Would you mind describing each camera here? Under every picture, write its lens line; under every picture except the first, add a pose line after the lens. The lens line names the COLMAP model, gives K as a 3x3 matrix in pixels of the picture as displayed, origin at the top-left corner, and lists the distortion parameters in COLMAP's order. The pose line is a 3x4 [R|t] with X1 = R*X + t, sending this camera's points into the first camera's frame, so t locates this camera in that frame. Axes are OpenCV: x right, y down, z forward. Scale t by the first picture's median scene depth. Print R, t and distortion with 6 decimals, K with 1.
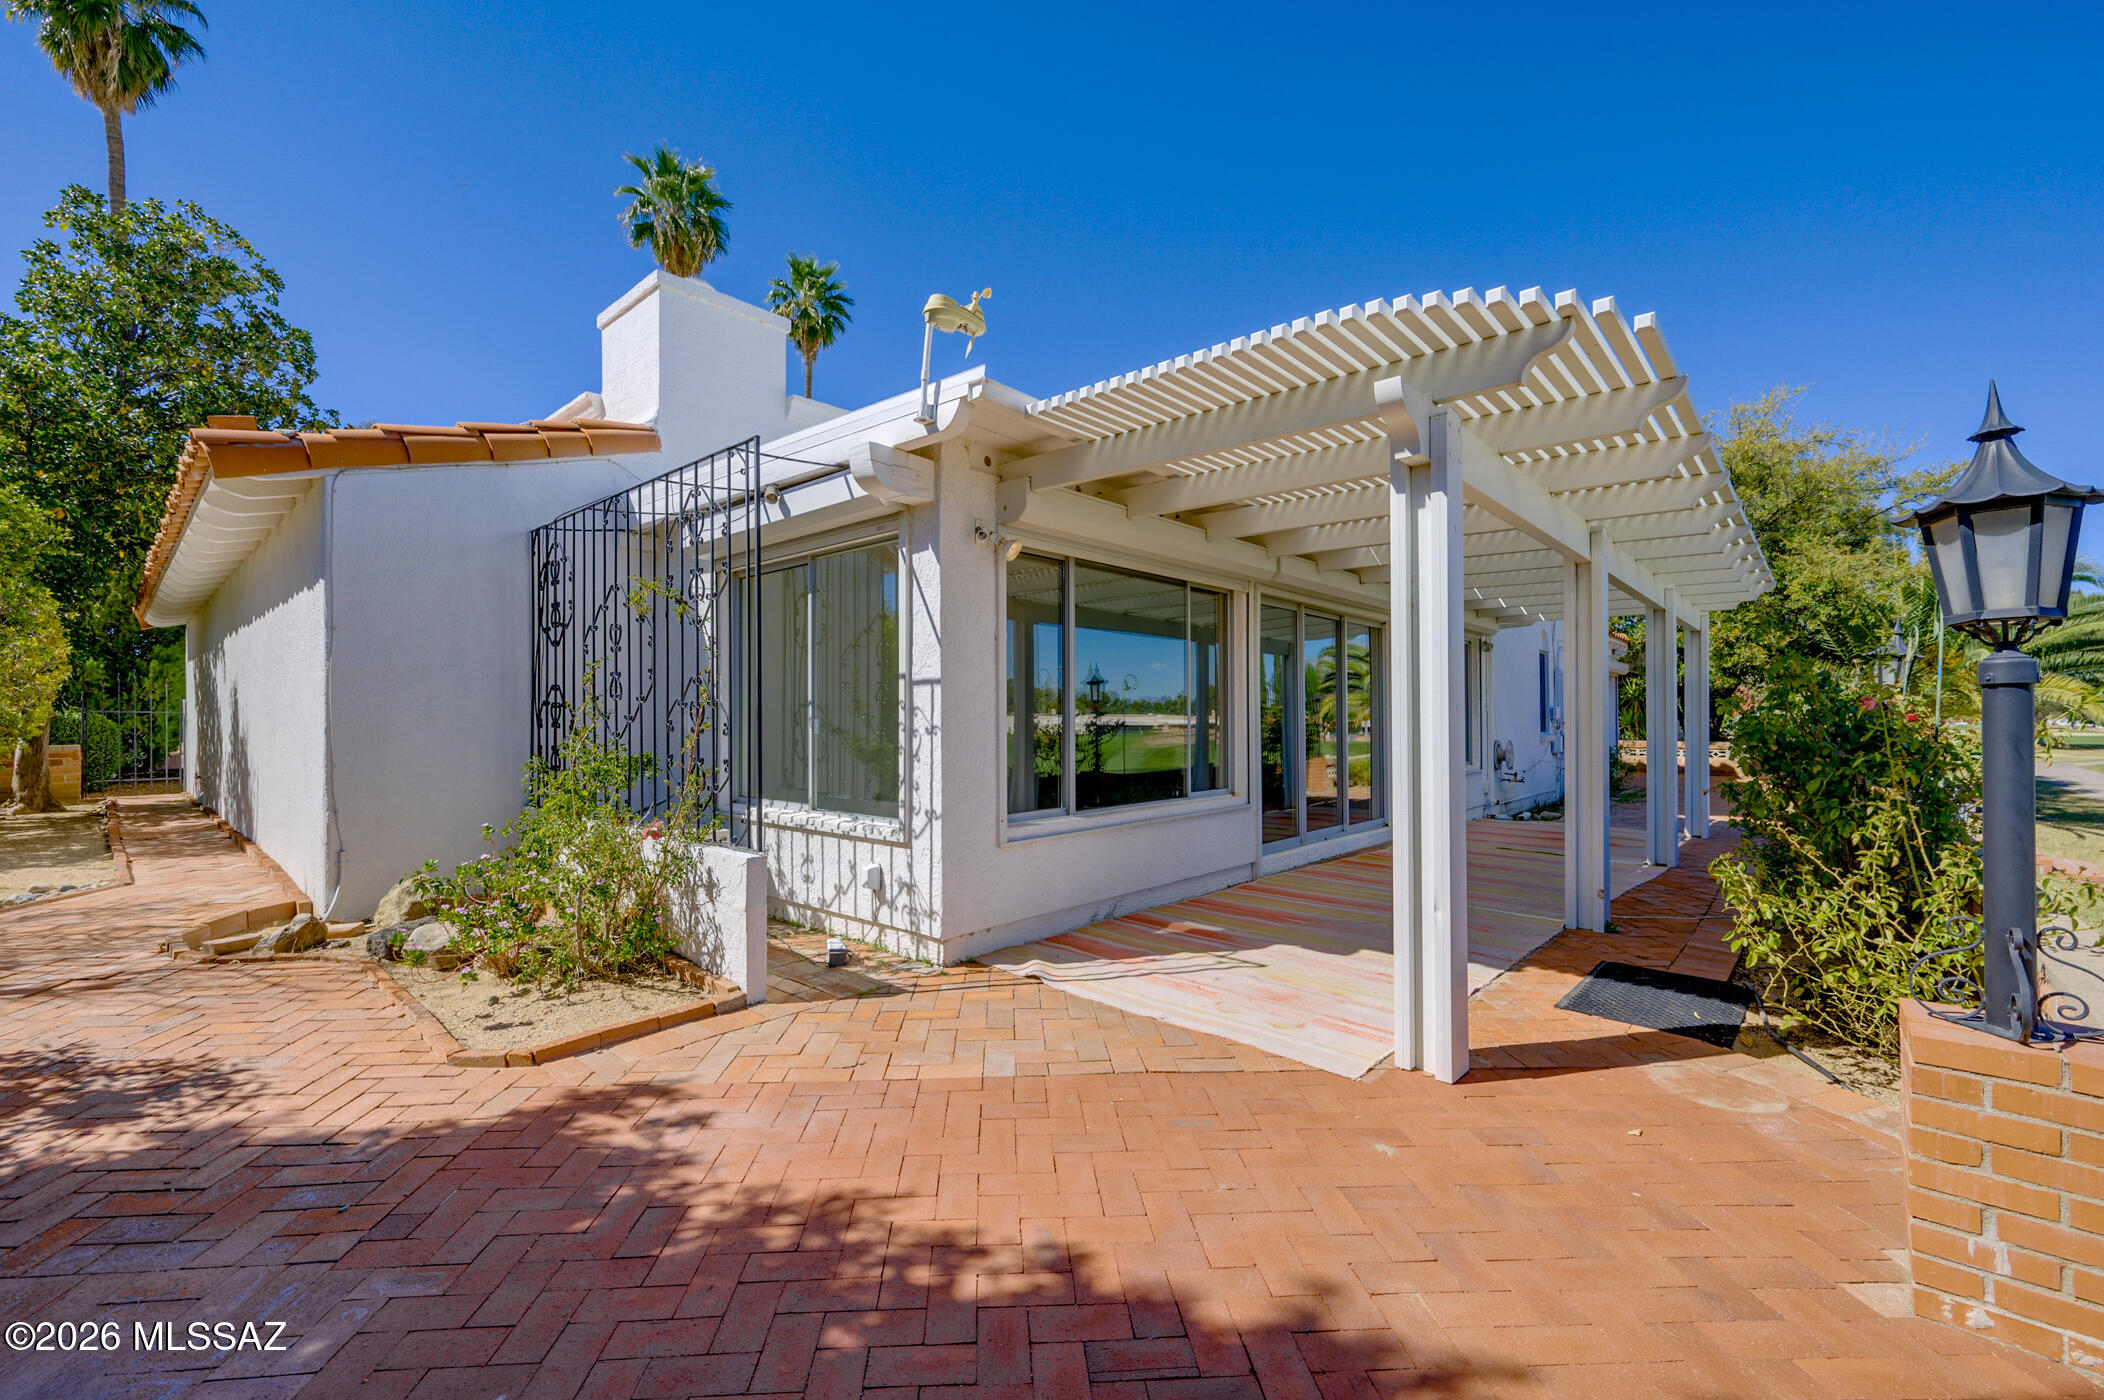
lens RADIAL K [[860.8, 0, 1036.0], [0, 860.8, 708.7], [0, 0, 1]] dist [-0.000205, 0.000133]
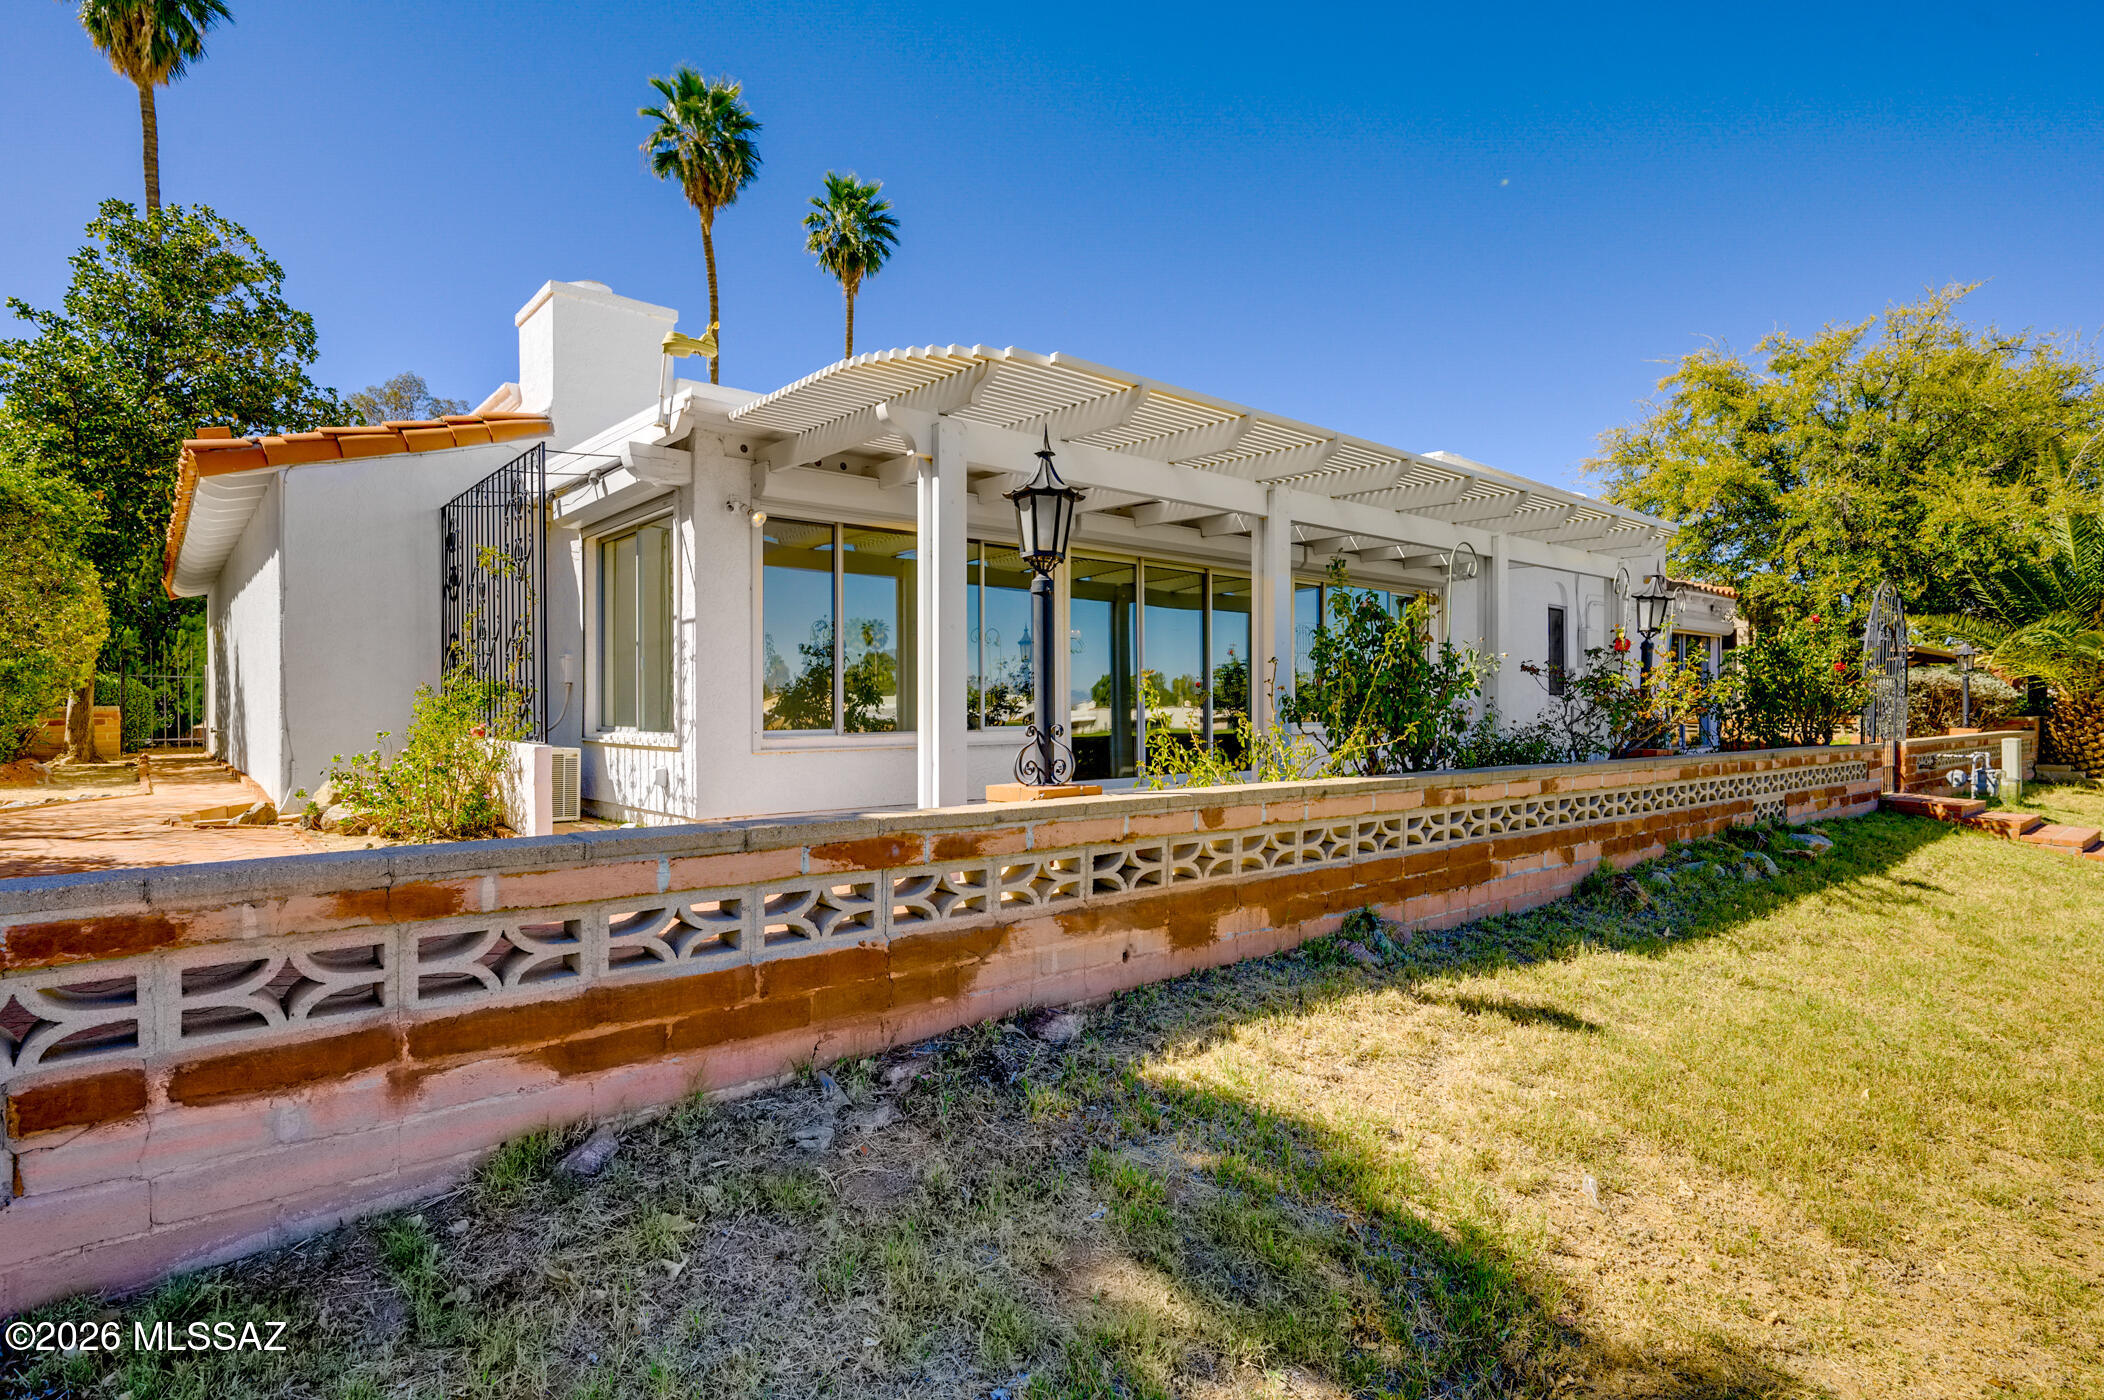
lens RADIAL K [[1058.6, 0, 1052.0], [0, 1058.6, 700.0], [0, 0, 1]] dist [0.000547, -0.001282]
pose [[0.992988, -0.000856, -0.118214, 0.243006], [0.001608, 0.999979, 0.006269, 0.031233], [0.118206, -0.006415, 0.992968, -0.209664]]
